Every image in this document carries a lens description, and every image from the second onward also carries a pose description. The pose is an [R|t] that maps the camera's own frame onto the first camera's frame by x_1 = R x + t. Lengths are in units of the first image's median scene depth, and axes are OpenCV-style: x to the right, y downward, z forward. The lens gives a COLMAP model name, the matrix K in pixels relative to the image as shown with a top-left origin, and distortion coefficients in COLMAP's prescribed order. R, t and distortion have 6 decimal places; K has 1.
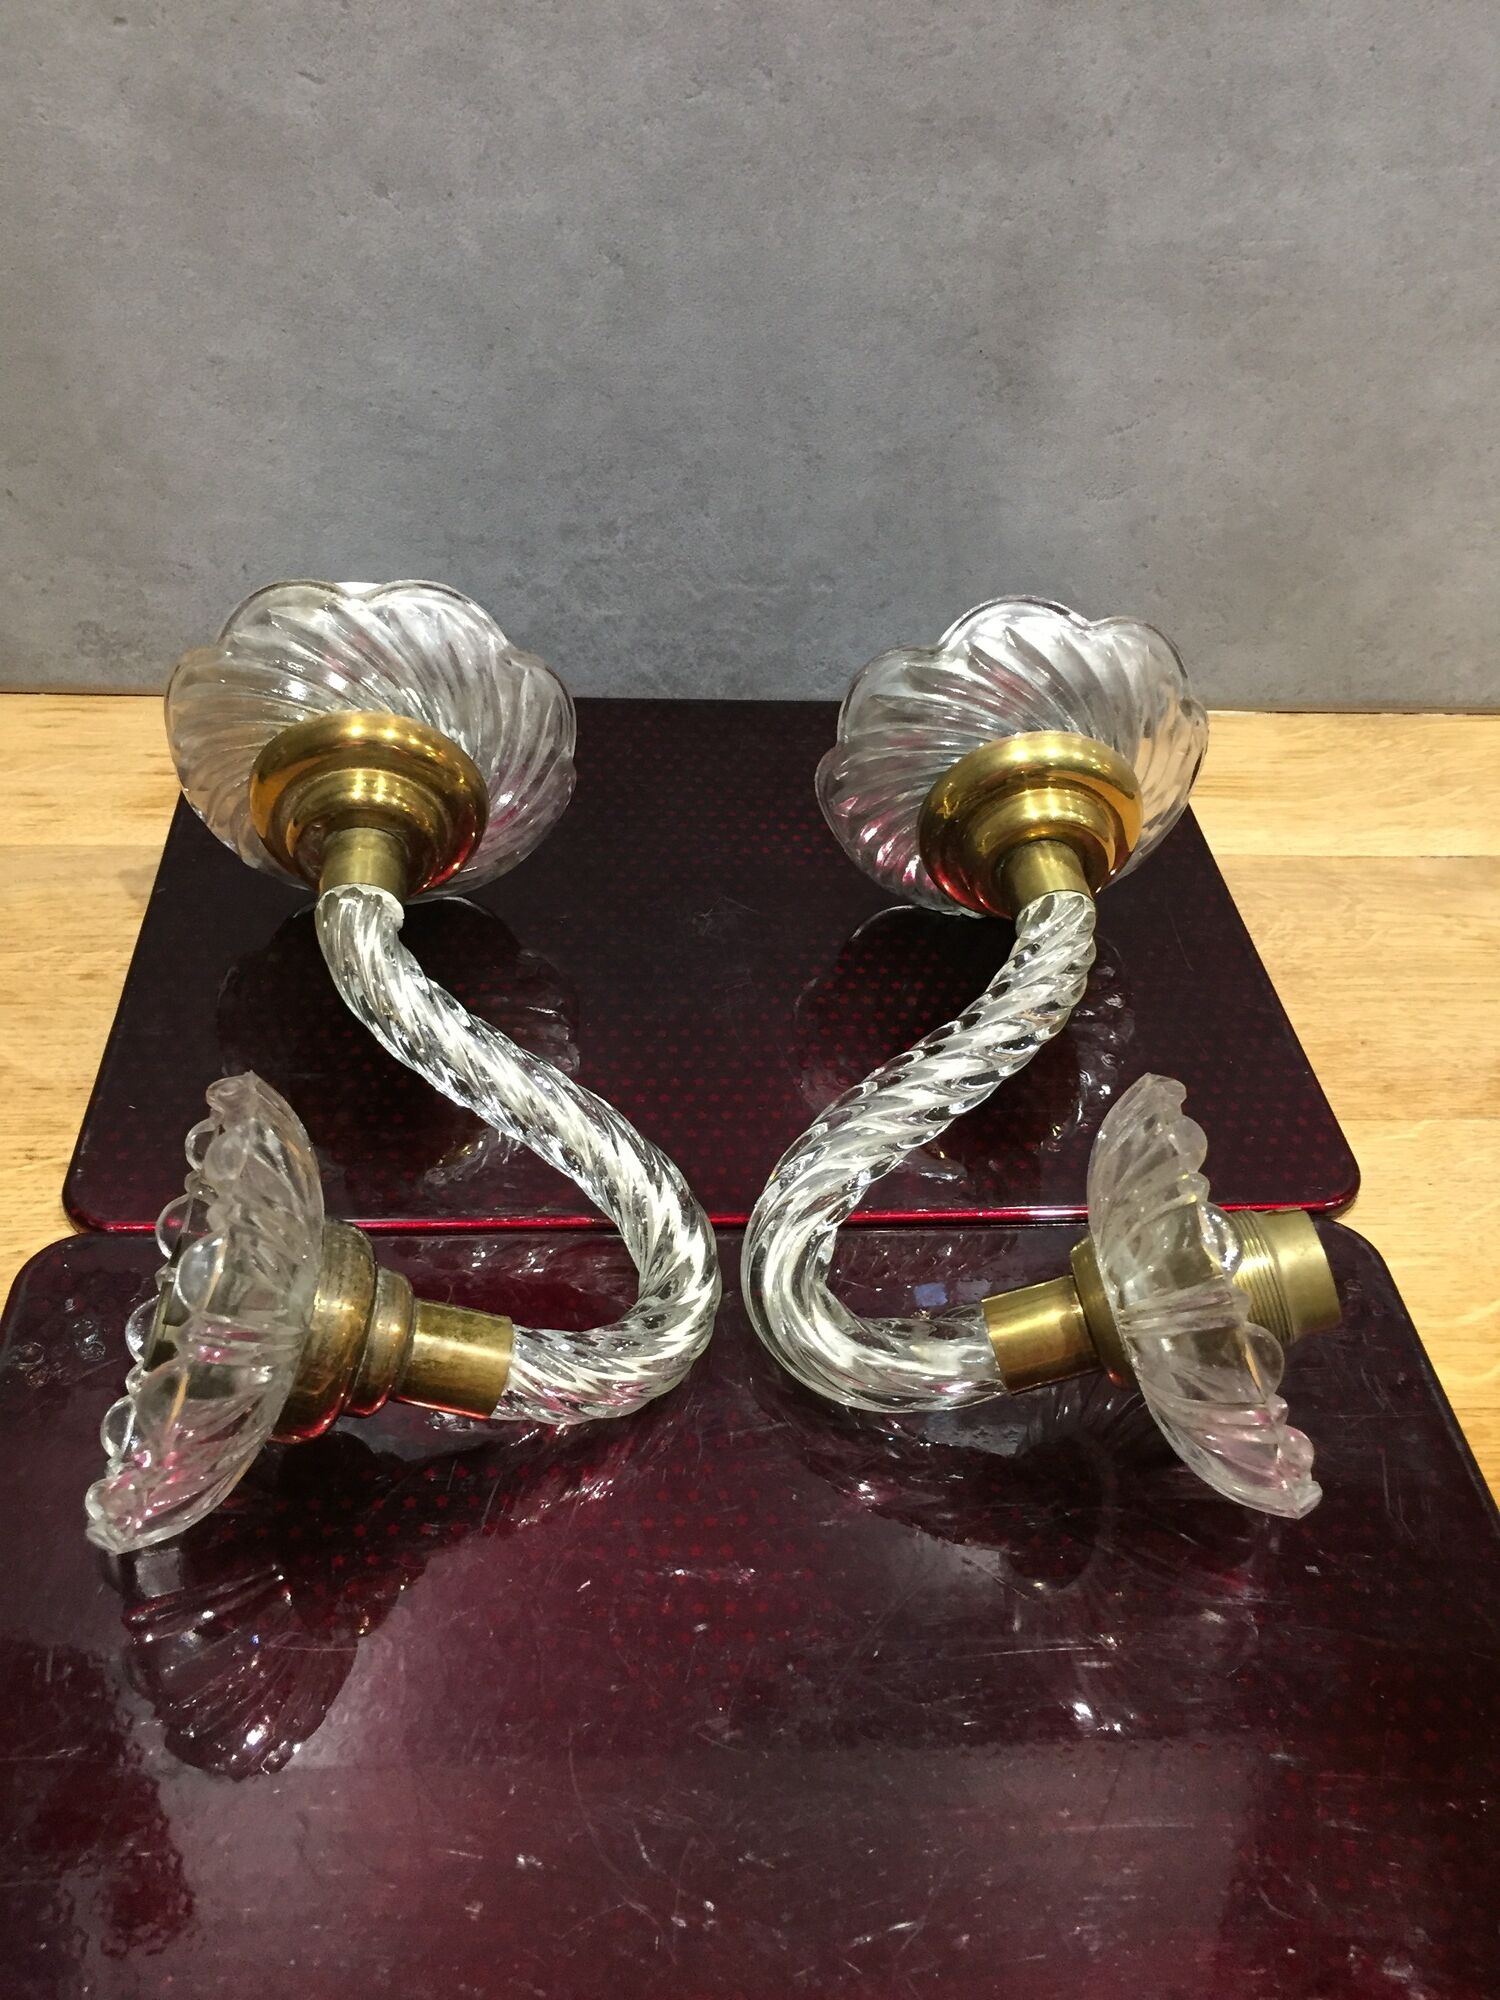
lens RADIAL K [[1756.2, 0, 756.2], [0, 1756.2, 984.4], [0, 0, 1]] dist [0.069682, -0.117379]
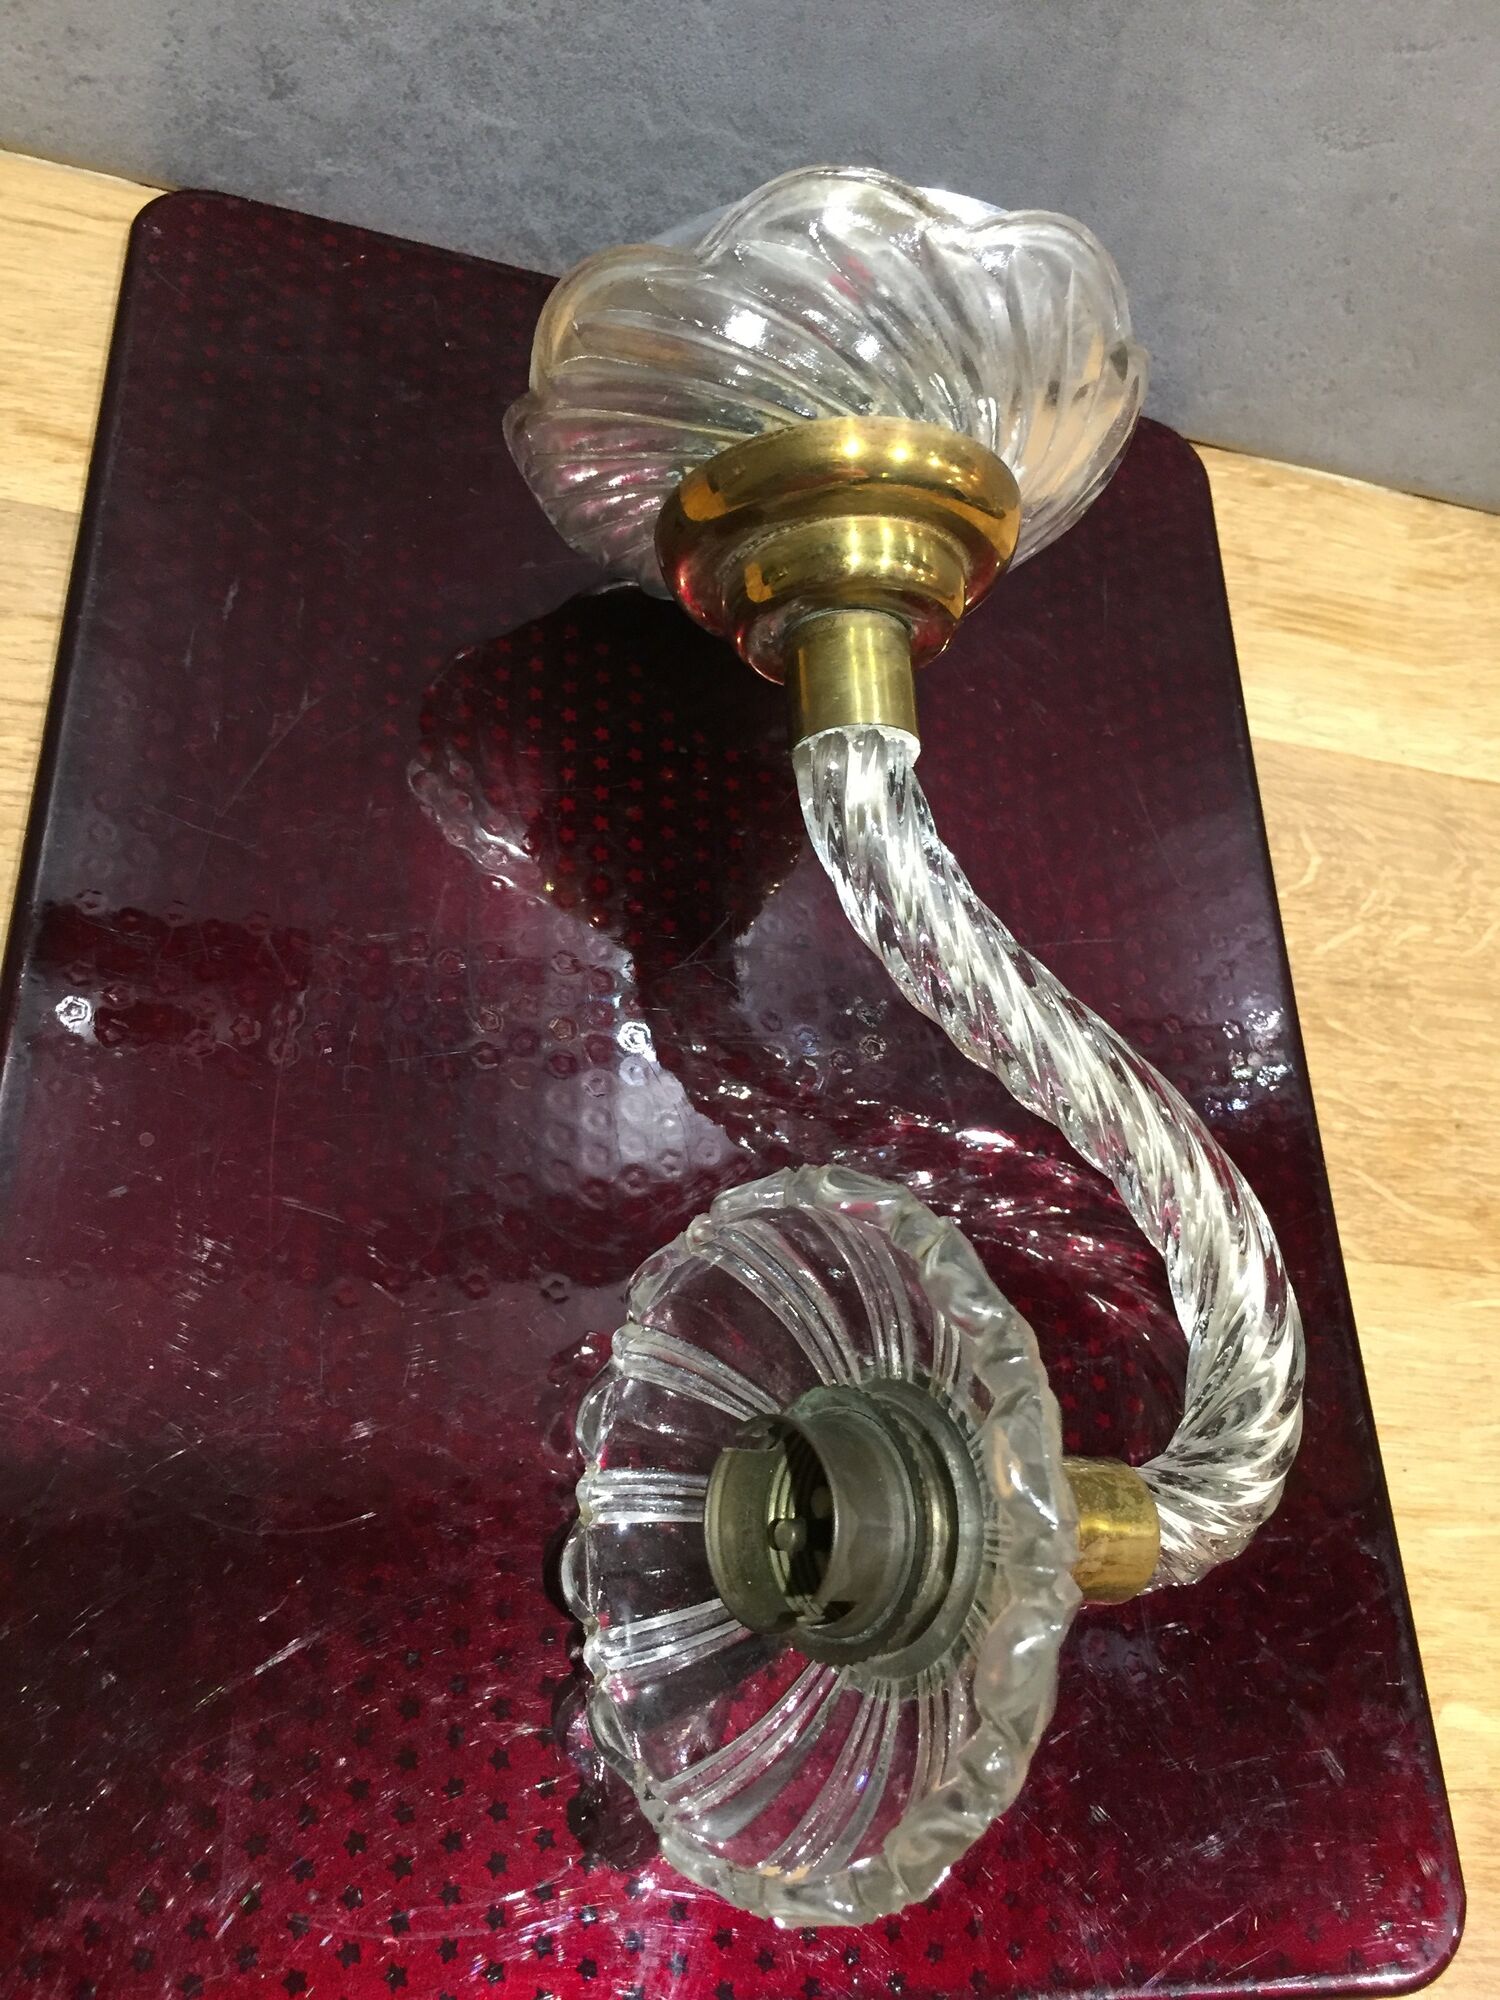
lens RADIAL K [[1756.2, 0, 757.1], [0, 1756.2, 995.5], [0, 0, 1]] dist [0.069682, -0.117379]
pose [[0.963675, 0.158261, 0.215138, -0.083850], [-0.227574, 0.908185, 0.351297, -0.180736], [-0.139788, -0.387496, 0.911211, 0.359627]]
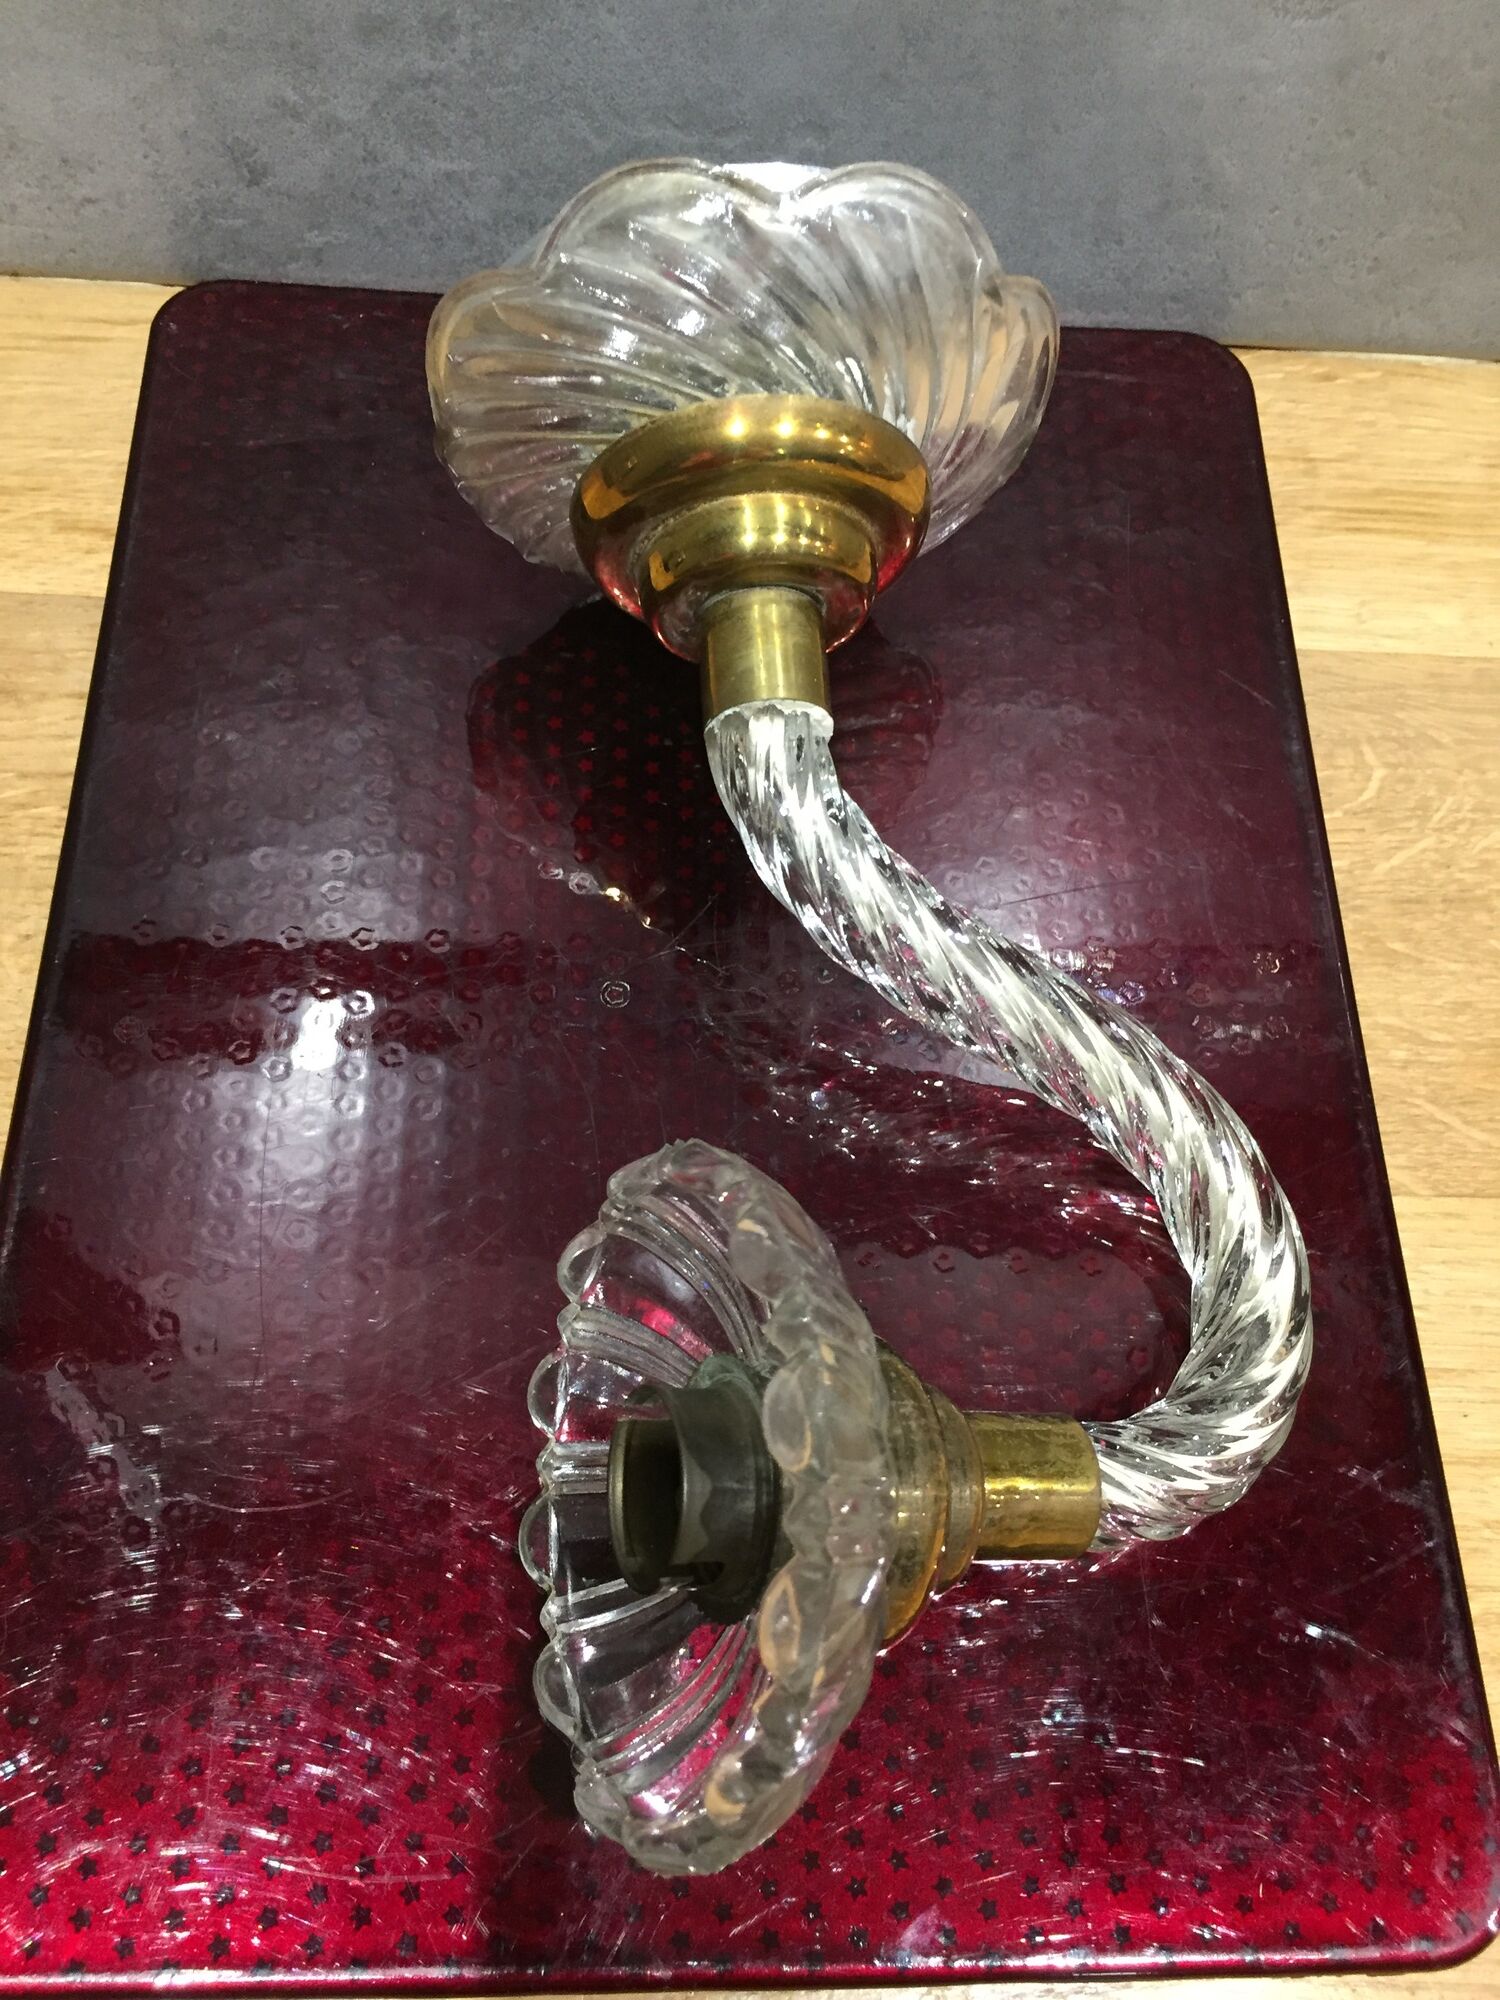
lens RADIAL K [[1756.2, 0, 749.3], [0, 1756.2, 994.2], [0, 0, 1]] dist [0.069682, -0.117379]
pose [[0.997716, 0.067079, -0.007891, 0.043624], [-0.058540, 0.917097, 0.394343, -0.203233], [0.033689, -0.392981, 0.918929, 0.343372]]
